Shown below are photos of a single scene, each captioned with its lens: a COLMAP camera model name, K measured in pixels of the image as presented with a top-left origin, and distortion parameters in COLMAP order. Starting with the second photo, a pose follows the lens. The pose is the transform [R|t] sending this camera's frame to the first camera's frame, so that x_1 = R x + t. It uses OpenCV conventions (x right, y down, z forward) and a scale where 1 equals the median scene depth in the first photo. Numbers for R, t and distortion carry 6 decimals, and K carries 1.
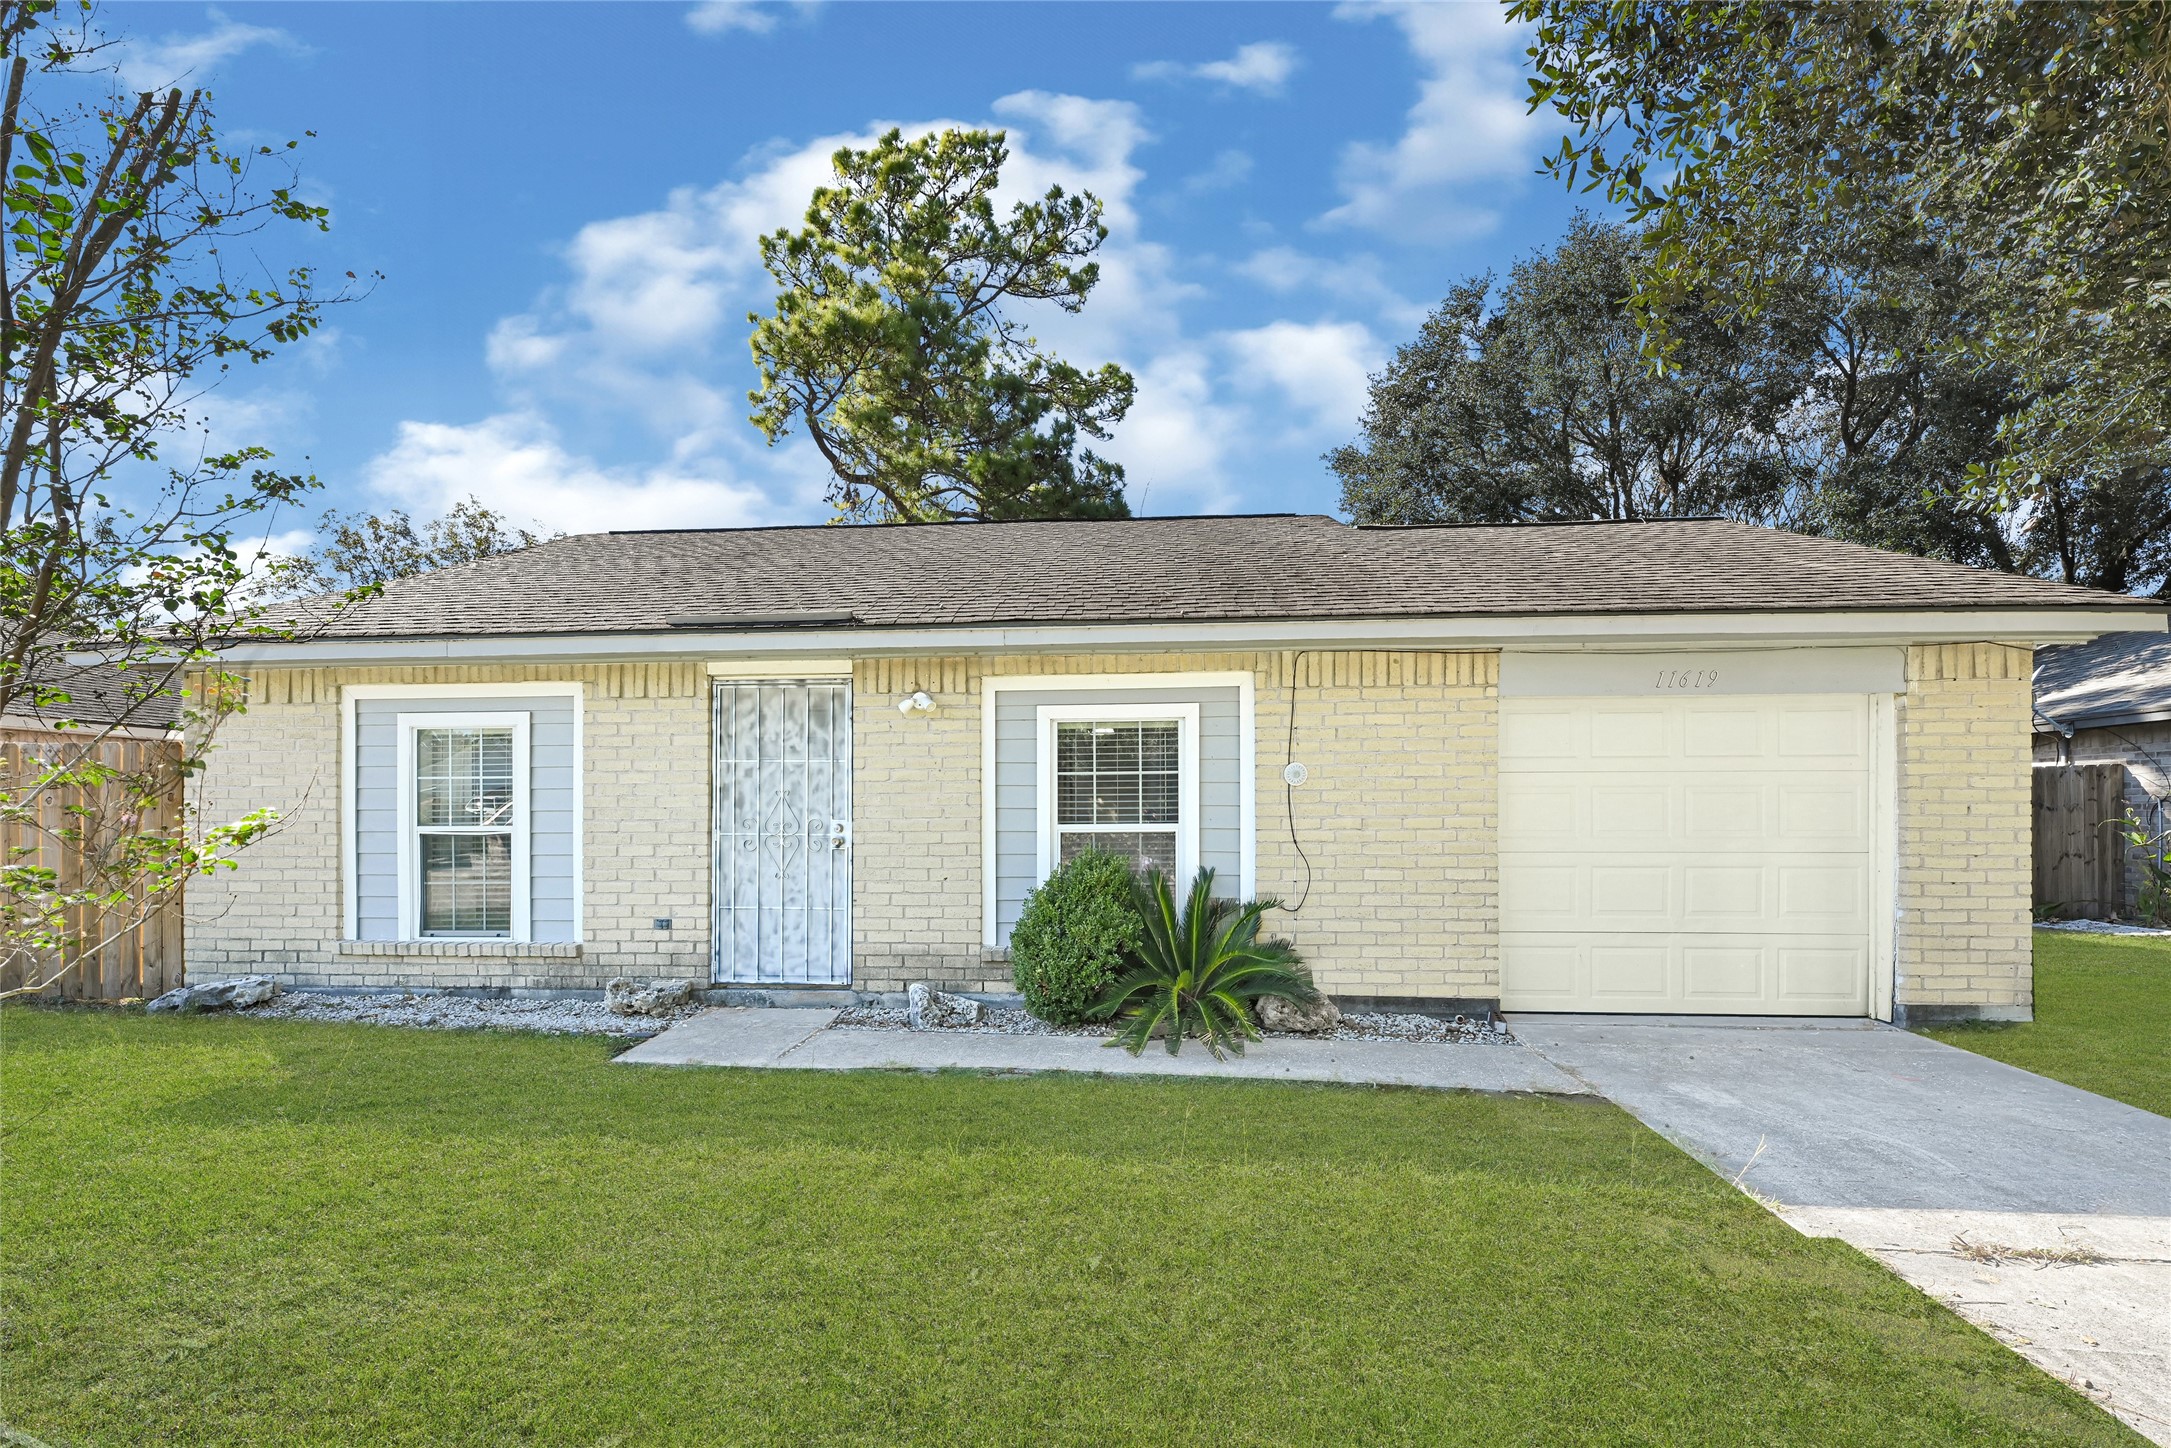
lens RADIAL K [[952.2, 0, 1083.5], [0, 952.2, 799.2], [0, 0, 1]] dist [0.003202, 0.000279]
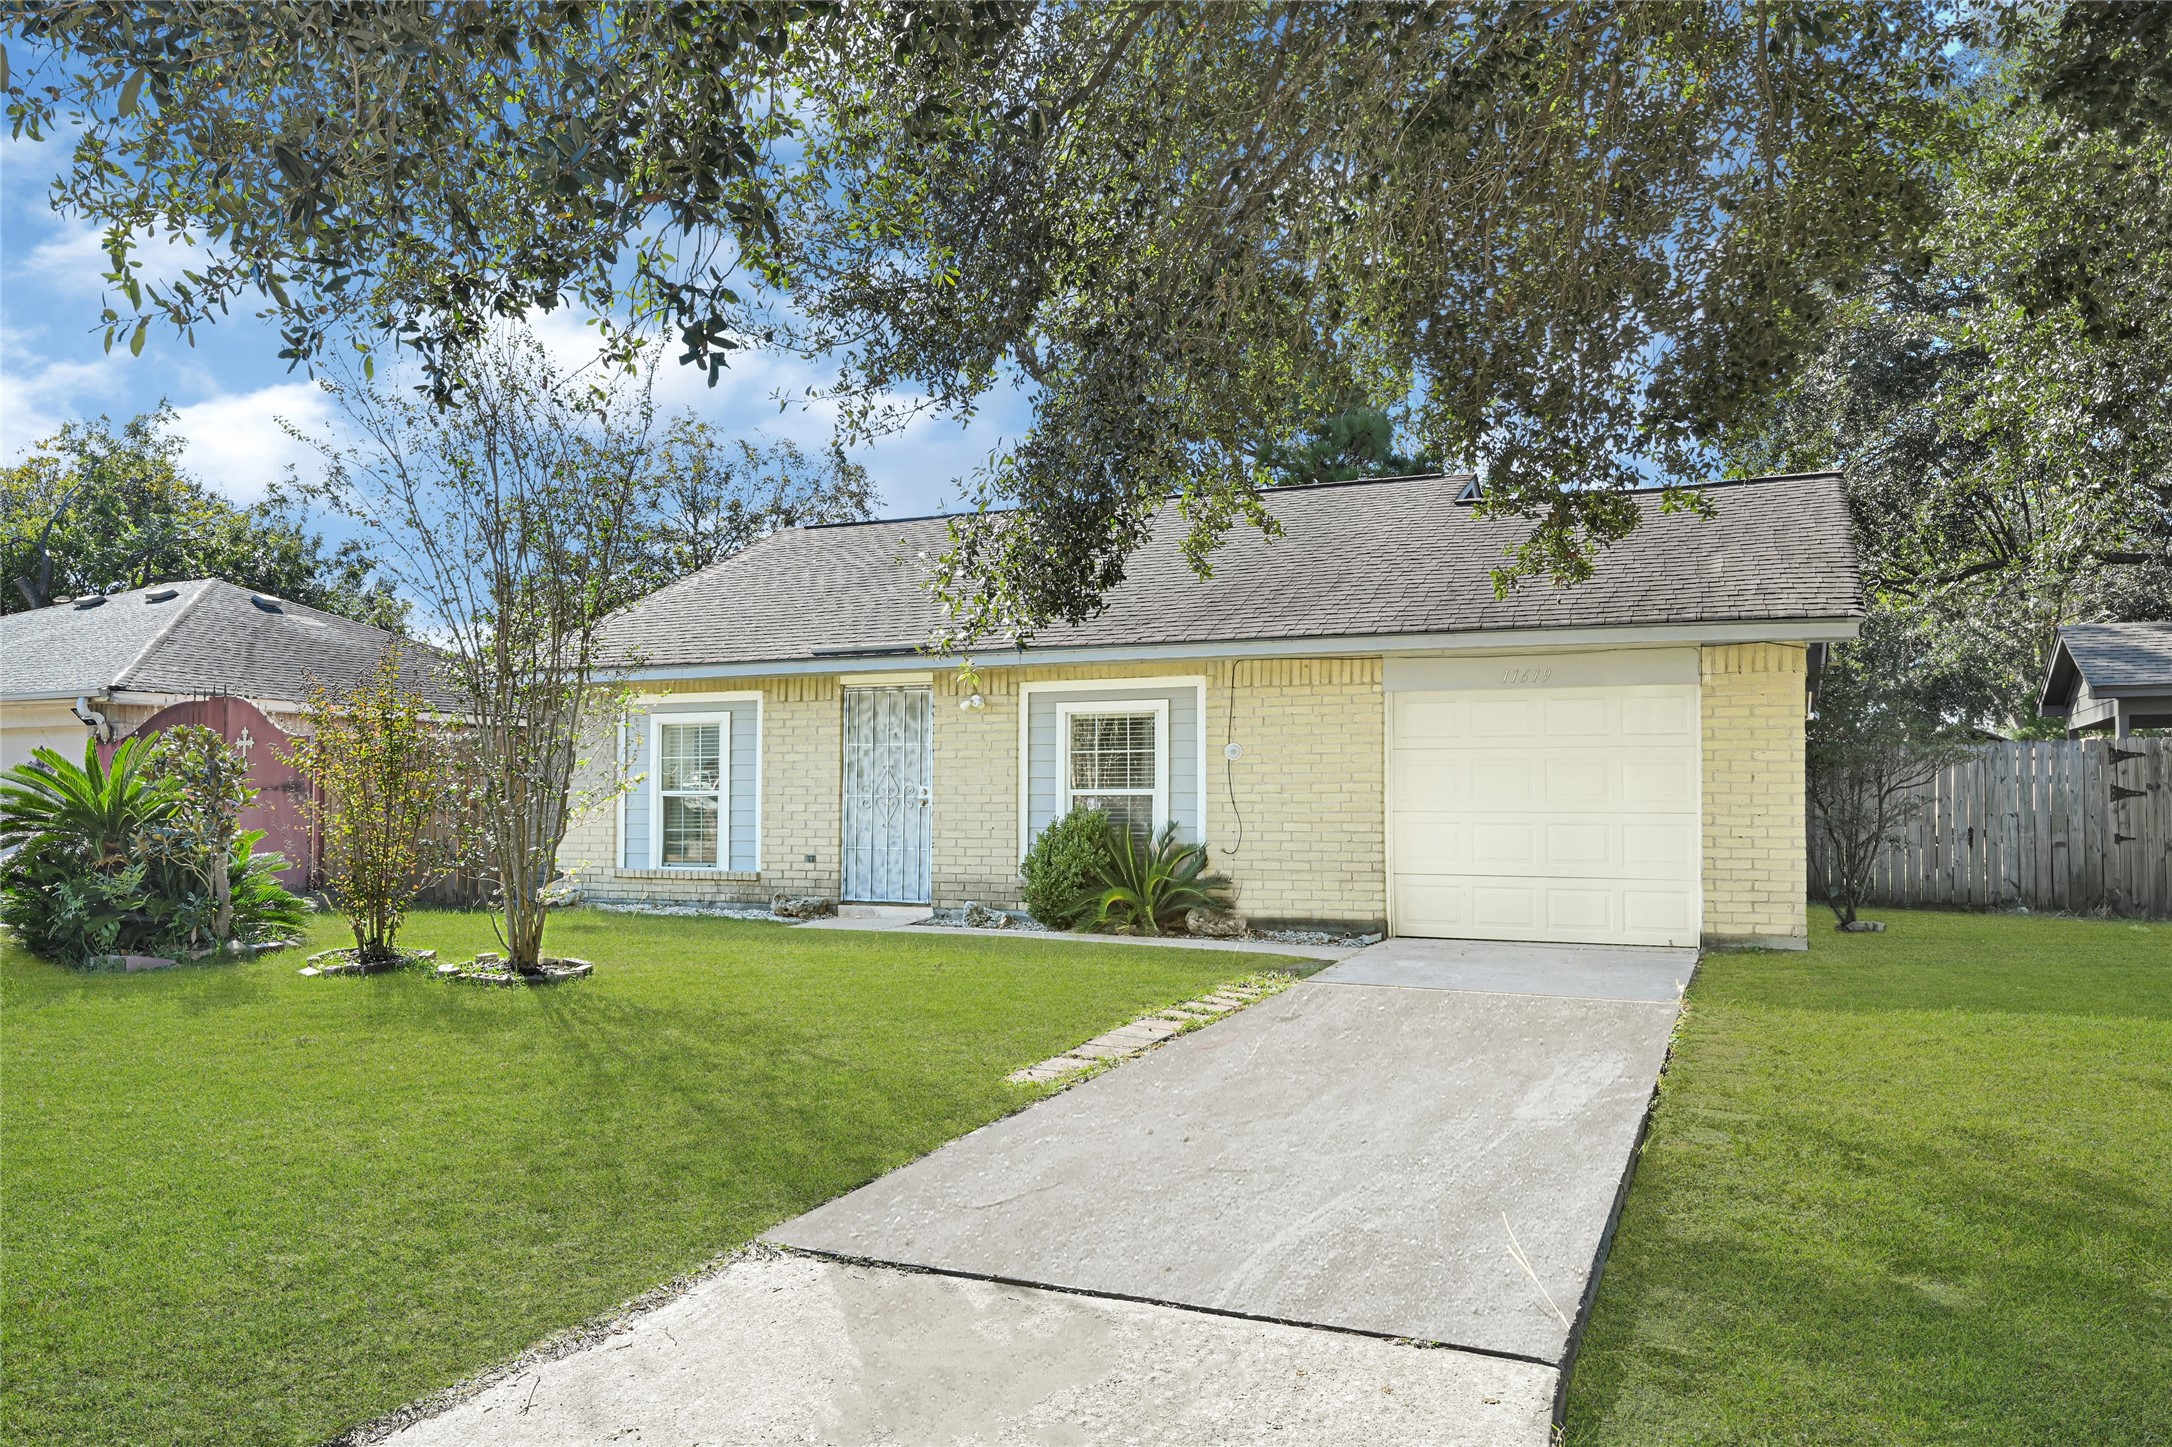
lens RADIAL K [[1477.4, 0, 1086.0], [0, 1477.4, 723.5], [0, 0, 1]] dist [0.050121, 0.000109]
pose [[0.955157, -0.011592, -0.295874, 0.631260], [-0.000628, 0.999152, -0.041176, 0.019674], [0.296100, 0.039516, 0.954339, -1.036562]]
